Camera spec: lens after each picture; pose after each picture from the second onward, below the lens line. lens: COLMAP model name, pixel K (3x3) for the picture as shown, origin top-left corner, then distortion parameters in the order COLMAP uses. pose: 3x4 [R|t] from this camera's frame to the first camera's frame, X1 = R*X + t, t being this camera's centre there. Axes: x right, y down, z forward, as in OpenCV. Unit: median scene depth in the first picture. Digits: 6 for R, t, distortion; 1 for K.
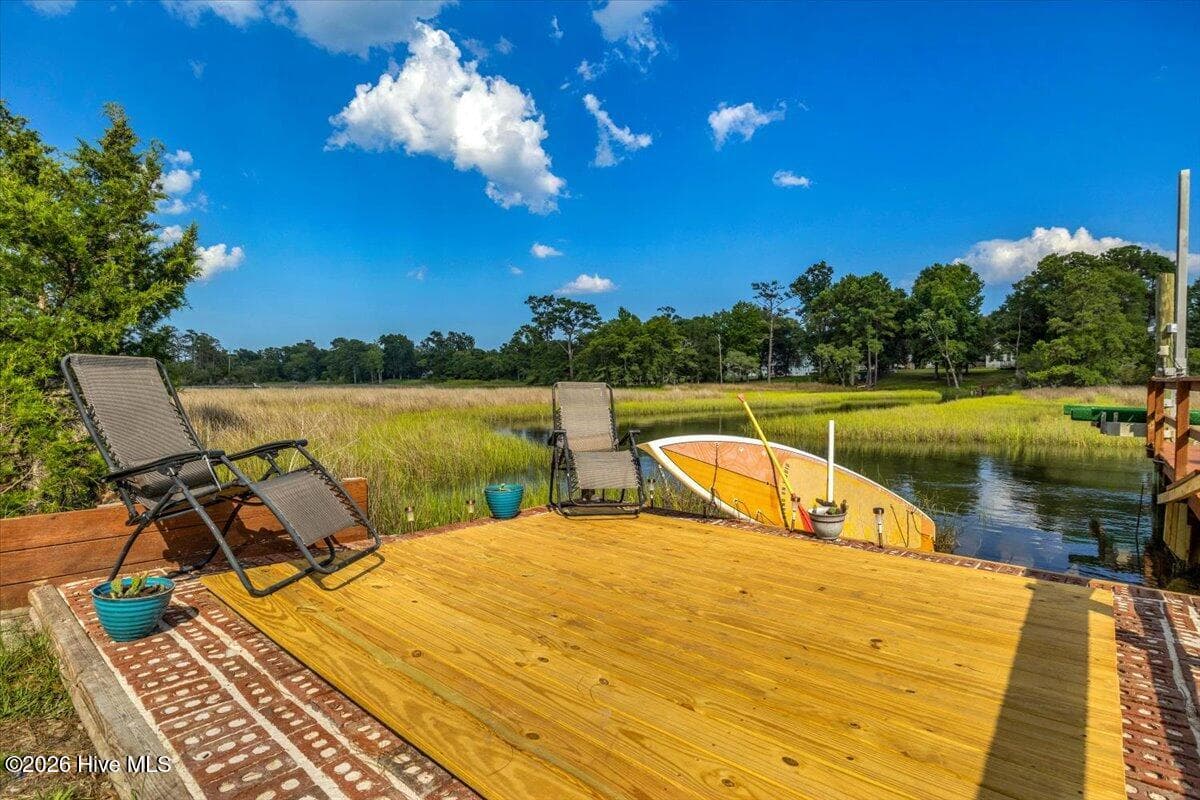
lens RADIAL K [[584.6, 0, 616.3], [0, 584.6, 378.0], [0, 0, 1]] dist [-0.021252, 0.000012]
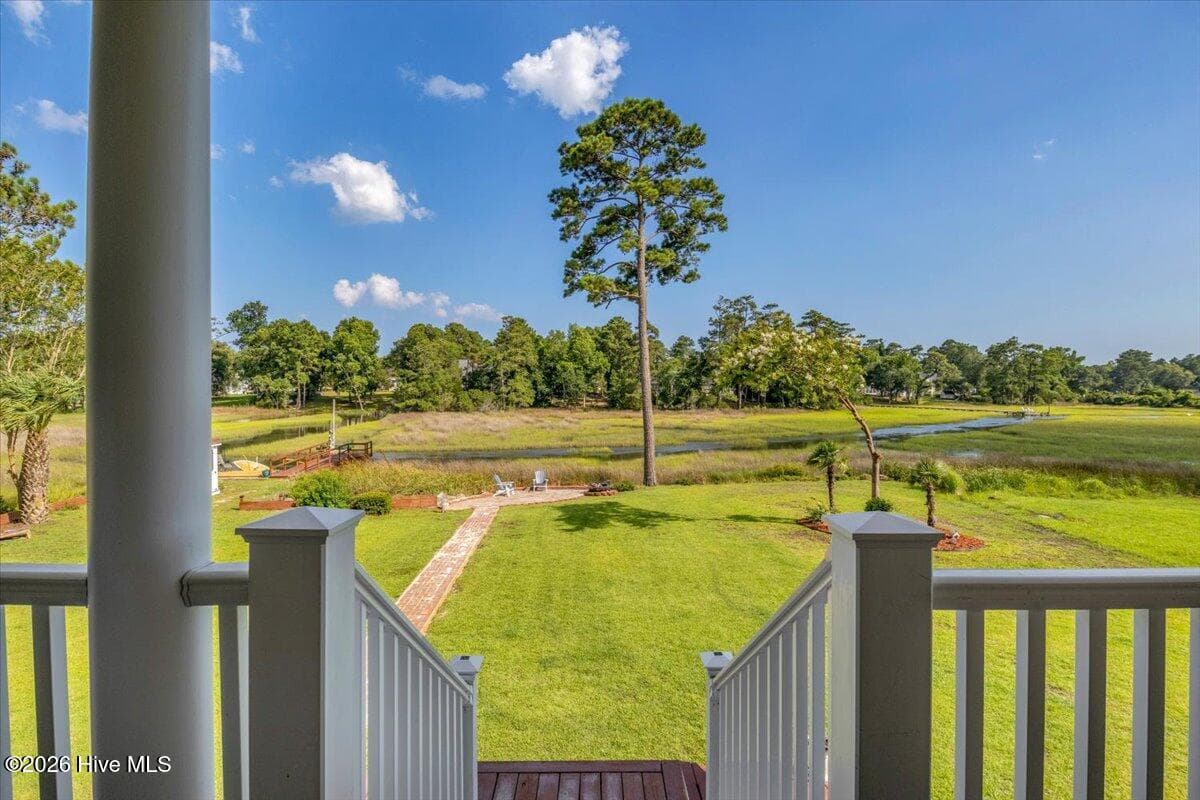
lens RADIAL K [[589.9, 0, 590.4], [0, 589.9, 395.4], [0, 0, 1]] dist [-0.019415, -0.002088]
pose [[0.657896, -0.005787, 0.753087, -0.092406], [-0.006215, 0.999895, 0.013114, -0.029832], [-0.753083, -0.013308, 0.657791, -0.267235]]
